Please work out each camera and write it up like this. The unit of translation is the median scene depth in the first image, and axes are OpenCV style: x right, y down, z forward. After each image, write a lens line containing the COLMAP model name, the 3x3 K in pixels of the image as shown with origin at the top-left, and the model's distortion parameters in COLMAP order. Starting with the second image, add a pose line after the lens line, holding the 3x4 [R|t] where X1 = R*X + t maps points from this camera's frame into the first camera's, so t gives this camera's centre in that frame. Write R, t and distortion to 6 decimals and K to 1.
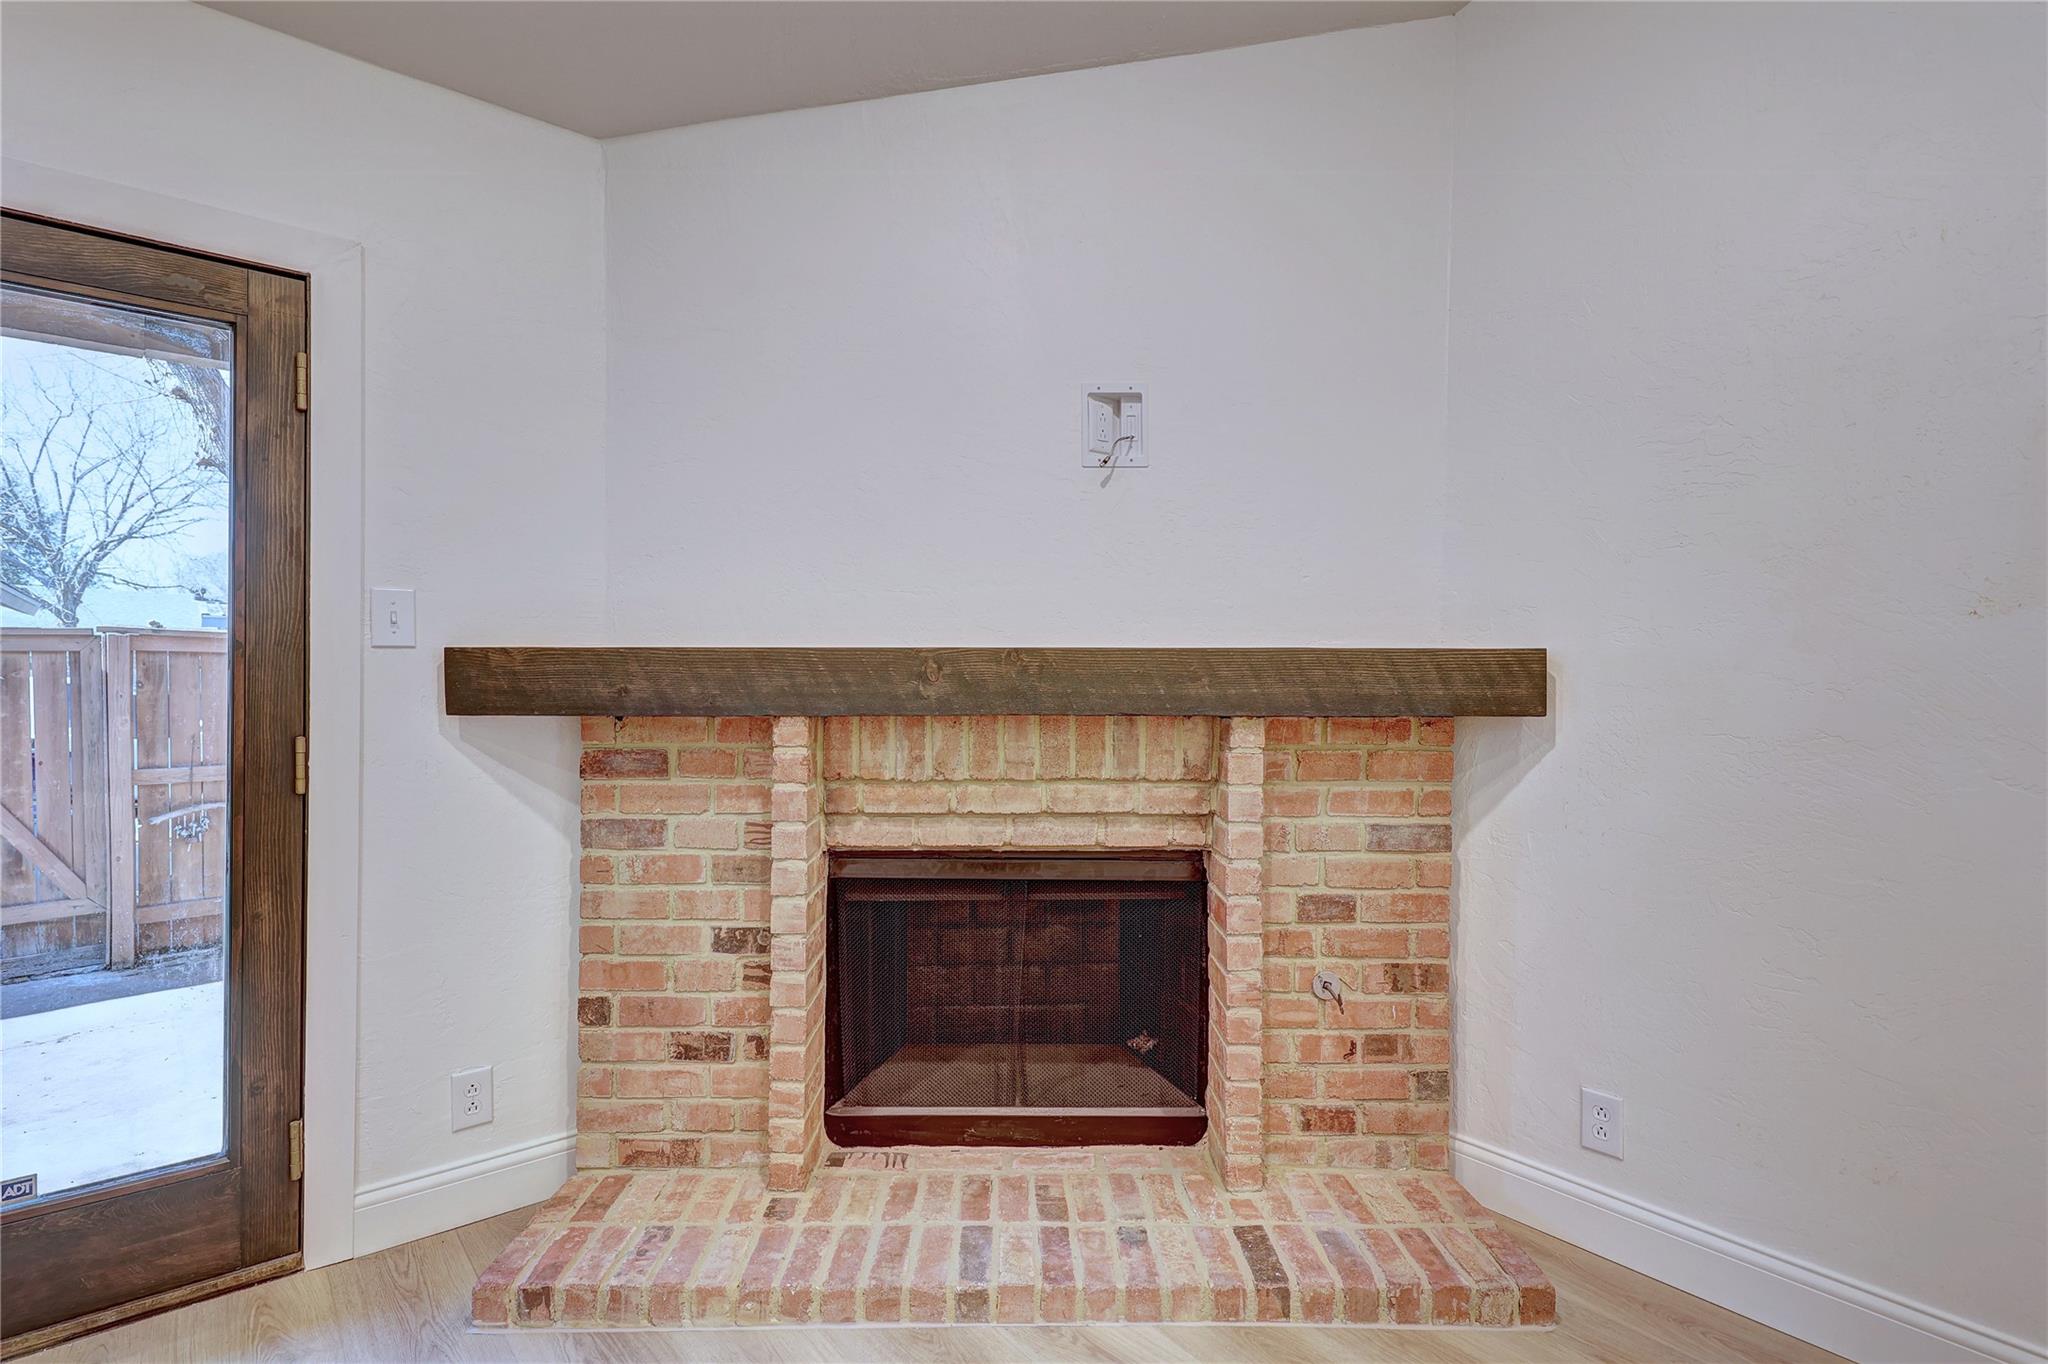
lens RADIAL K [[1001.8, 0, 1022.7], [0, 1001.8, 670.6], [0, 0, 1]] dist [0.004882, -0.000549]
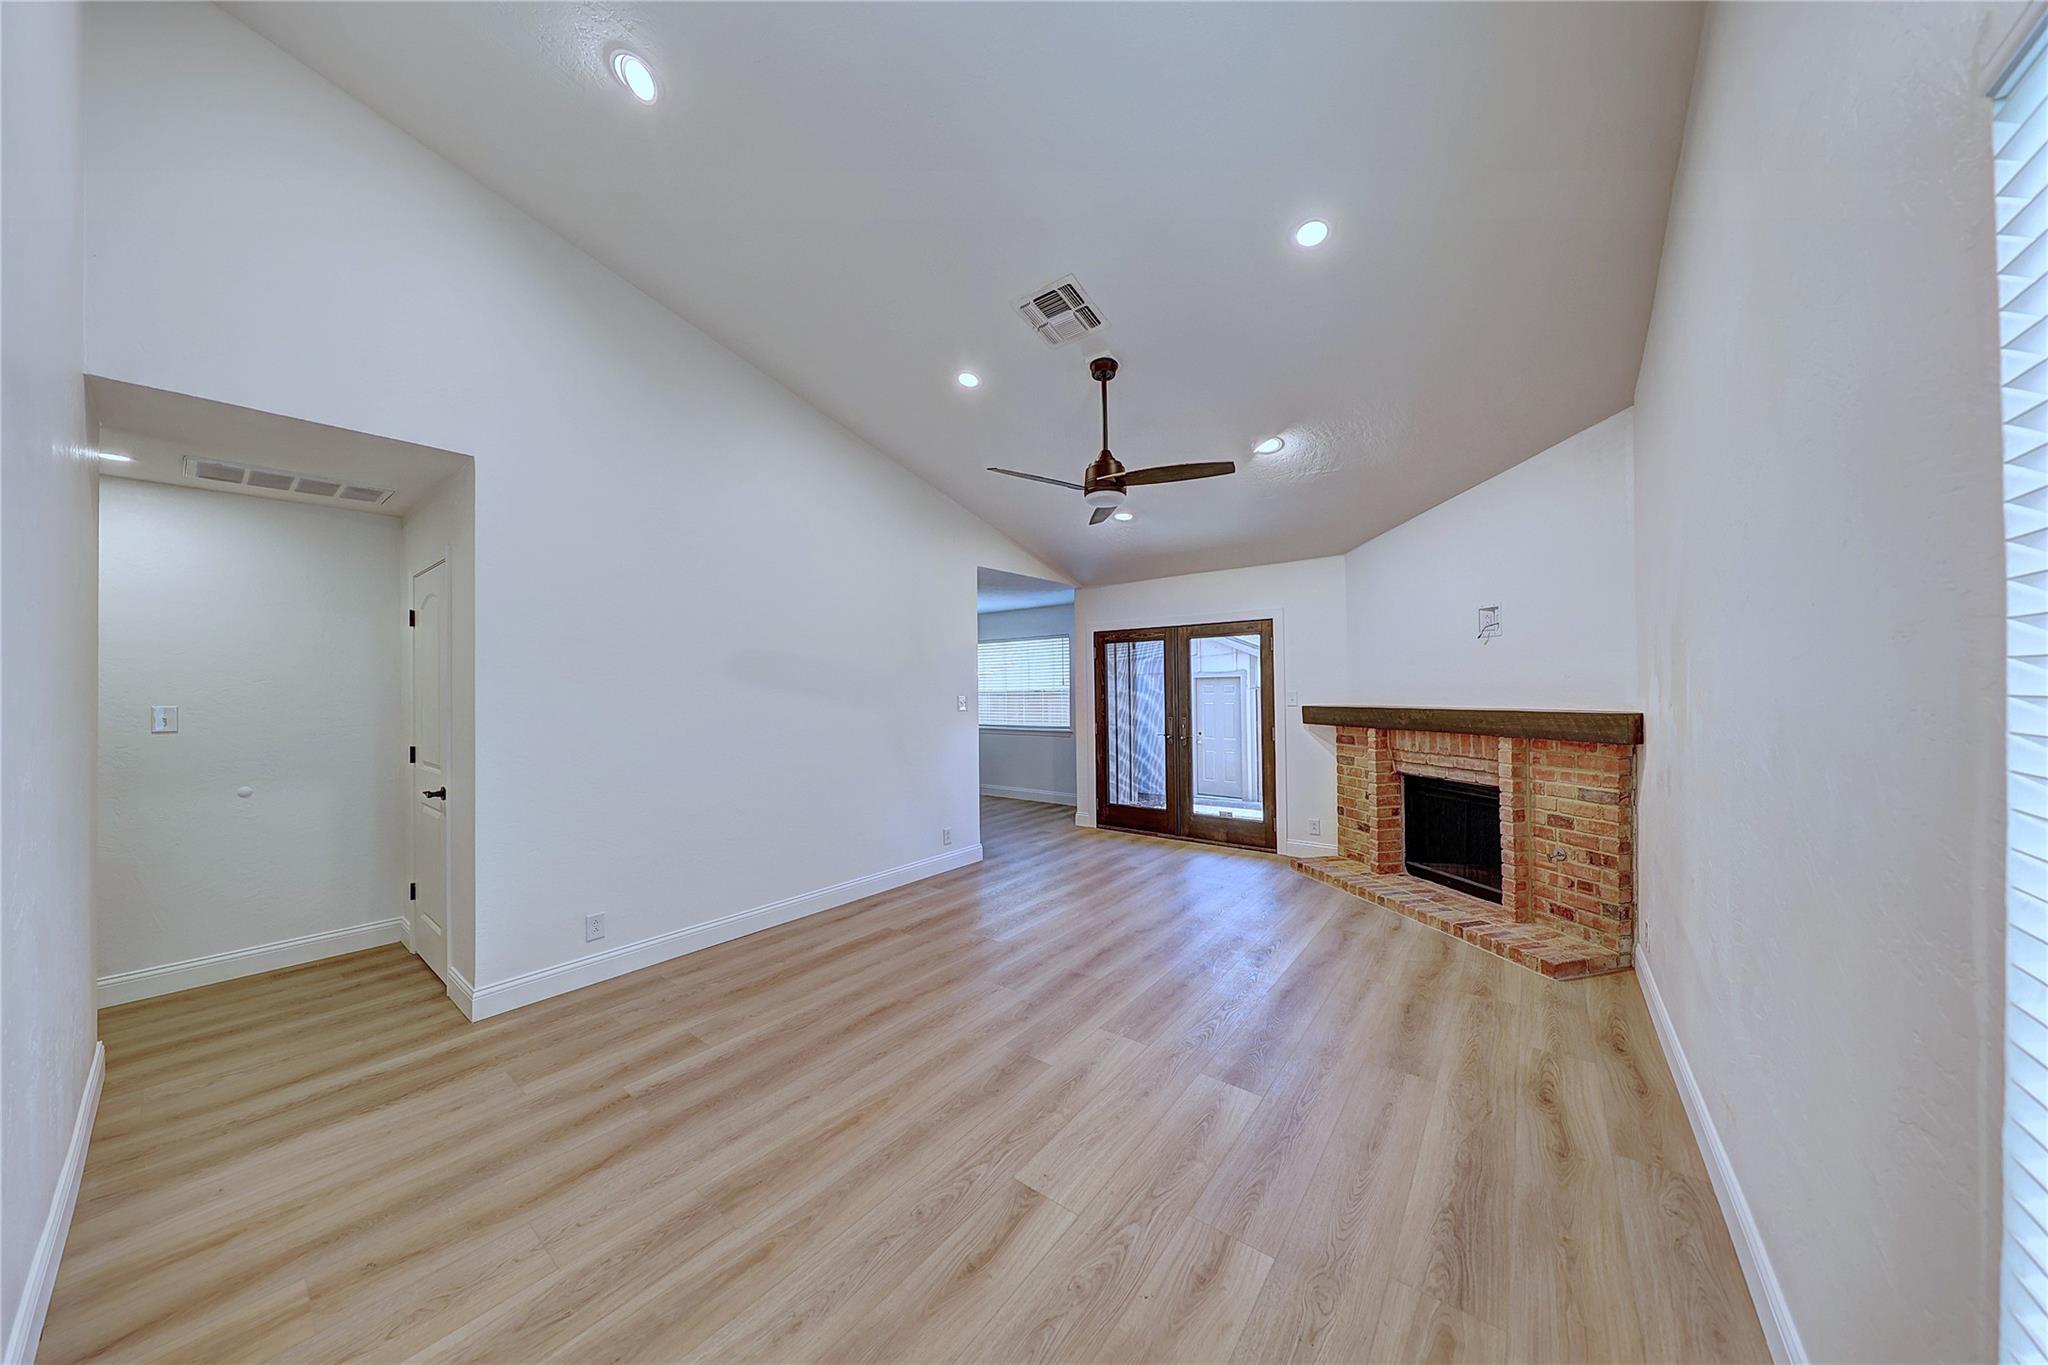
lens RADIAL K [[650.0, 0, 1022.7], [0, 650.0, 688.8], [0, 0, 1]] dist [-0.009186, -0.000101]
pose [[0.218081, -0.011134, -0.975867, 1.510012], [0.014168, 0.999866, -0.008241, -0.077520], [0.975828, -0.012029, 0.218210, -0.551097]]
